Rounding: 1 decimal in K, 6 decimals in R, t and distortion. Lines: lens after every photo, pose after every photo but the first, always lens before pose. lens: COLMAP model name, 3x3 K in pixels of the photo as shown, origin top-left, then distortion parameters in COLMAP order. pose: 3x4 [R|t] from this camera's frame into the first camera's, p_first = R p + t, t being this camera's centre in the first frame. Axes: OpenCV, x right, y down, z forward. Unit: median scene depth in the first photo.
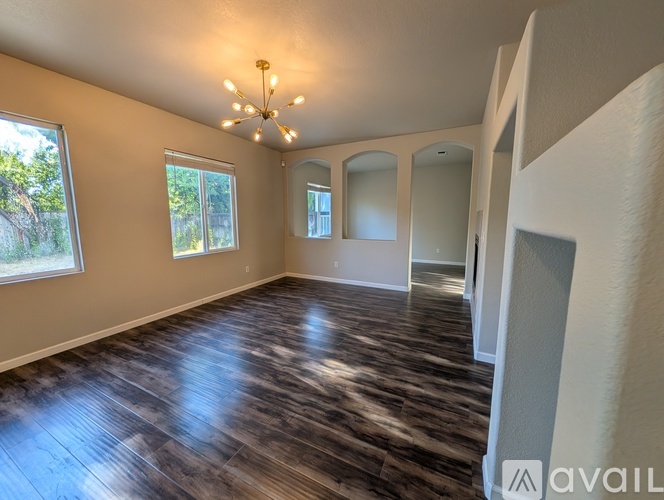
lens RADIAL K [[256.1, 0, 330.0], [0, 256.1, 249.4], [0, 0, 1]] dist [0.000113, 0.000110]
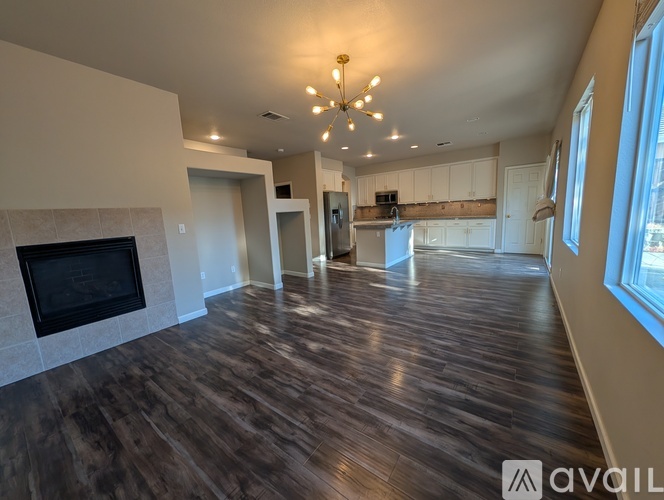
lens RADIAL K [[256.1, 0, 330.0], [0, 256.1, 249.4], [0, 0, 1]] dist [0.000113, 0.000110]
pose [[-0.984326, 0.025659, 0.174483, -0.298350], [0.073463, 0.959093, 0.273394, -0.205660], [-0.160330, 0.281927, -0.945945, 1.790830]]
